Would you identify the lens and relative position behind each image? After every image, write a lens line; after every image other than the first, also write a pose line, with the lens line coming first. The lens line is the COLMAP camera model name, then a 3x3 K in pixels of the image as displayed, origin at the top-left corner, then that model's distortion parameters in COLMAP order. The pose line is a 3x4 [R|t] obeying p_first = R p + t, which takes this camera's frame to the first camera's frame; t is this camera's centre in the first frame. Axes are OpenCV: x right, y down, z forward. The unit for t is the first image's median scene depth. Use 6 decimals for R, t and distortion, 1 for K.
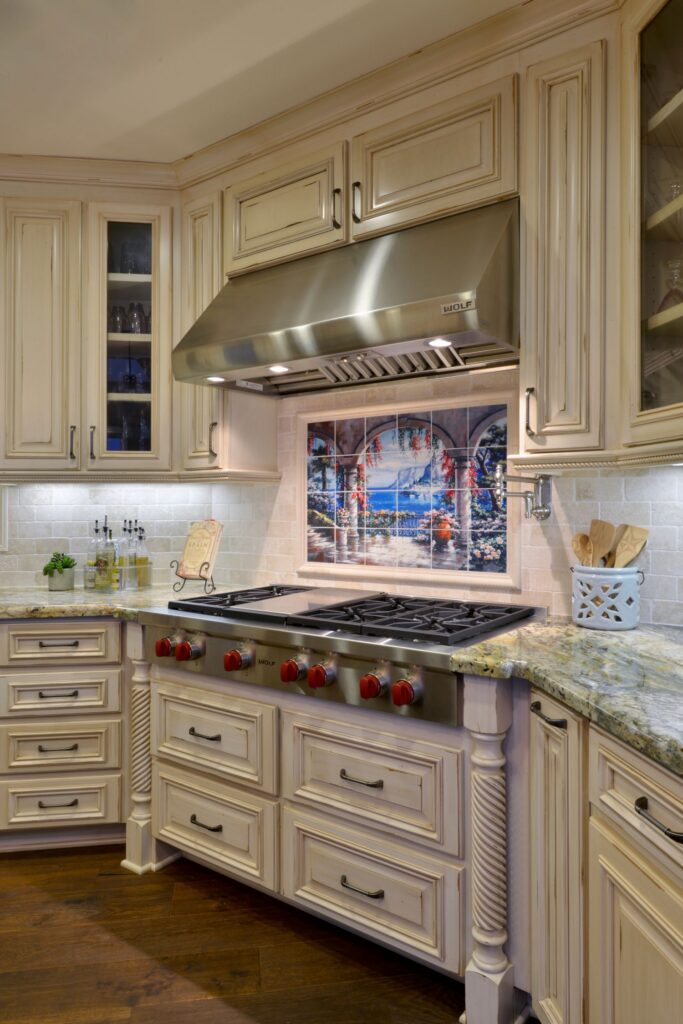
lens RADIAL K [[700.9, 0, 317.5], [0, 700.9, 485.1], [0, 0, 1]] dist [0.004799, -0.003642]
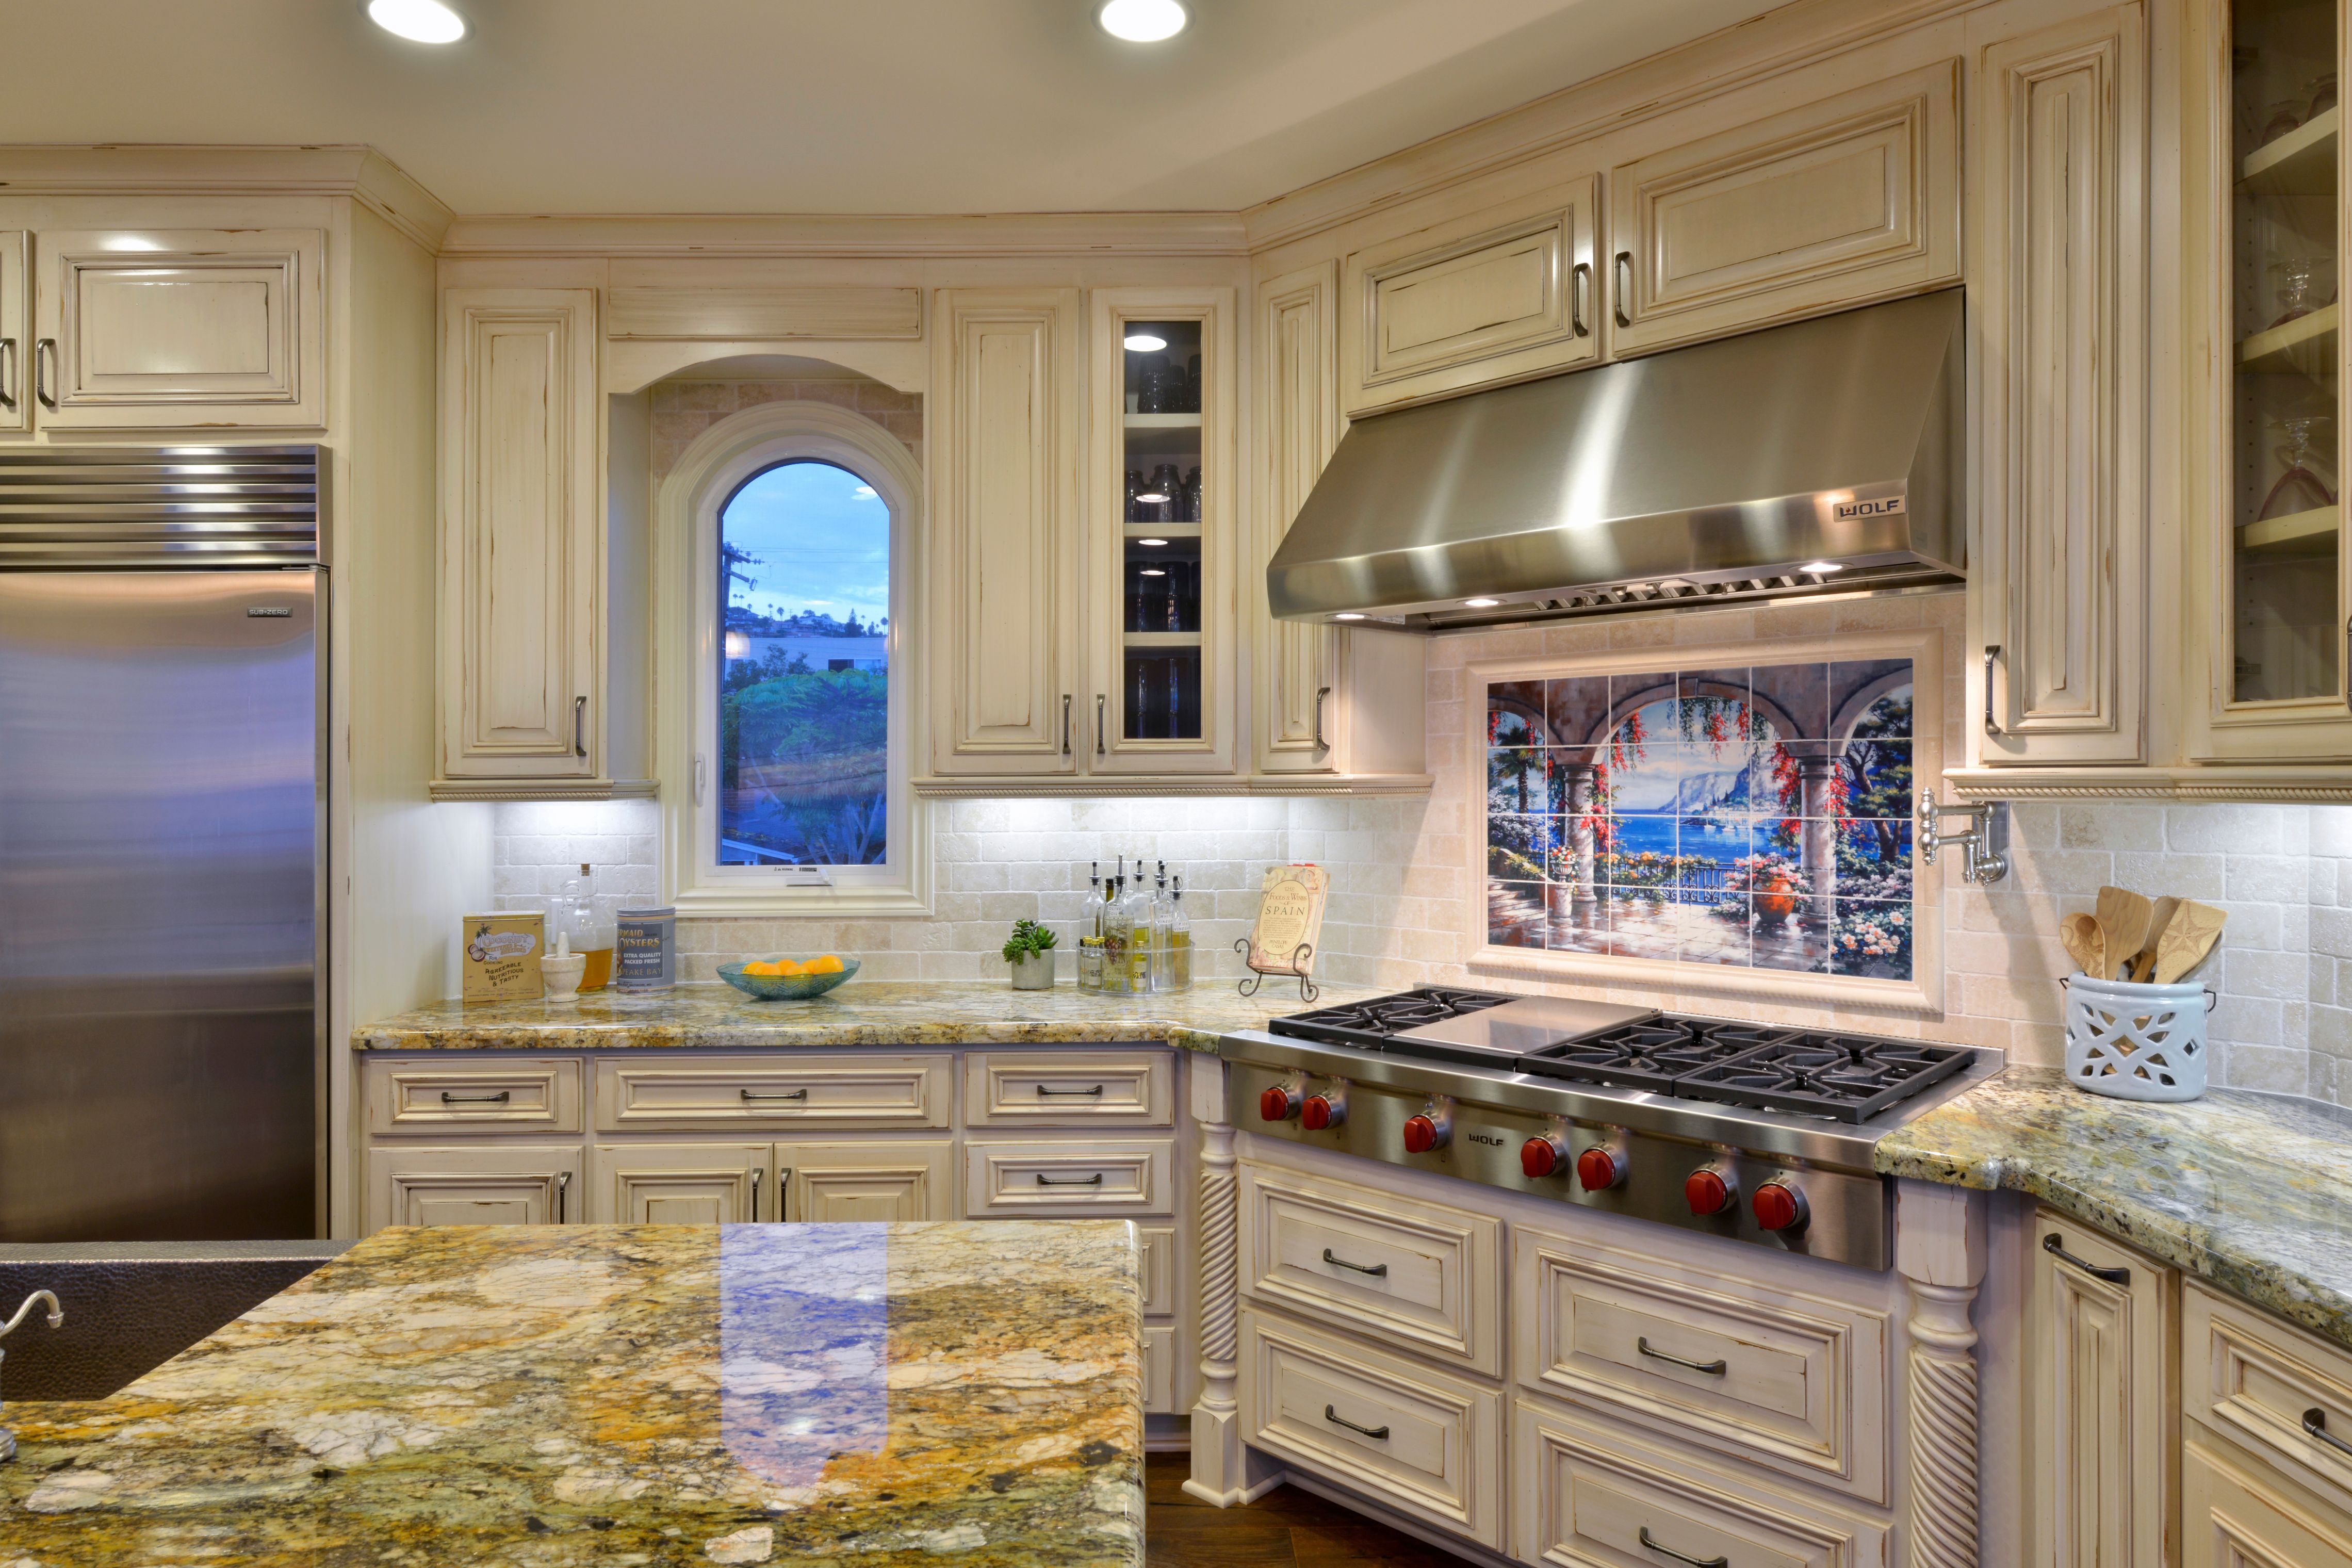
lens RADIAL K [[1448.9, 0, 1152.7], [0, 1448.9, 747.5], [0, 0, 1]] dist [0.003193, -0.004003]
pose [[0.992265, 0.000442, -0.124141, -0.154924], [-0.000347, 1.000000, 0.000785, -0.048348], [0.124141, -0.000736, 0.992264, -0.143166]]
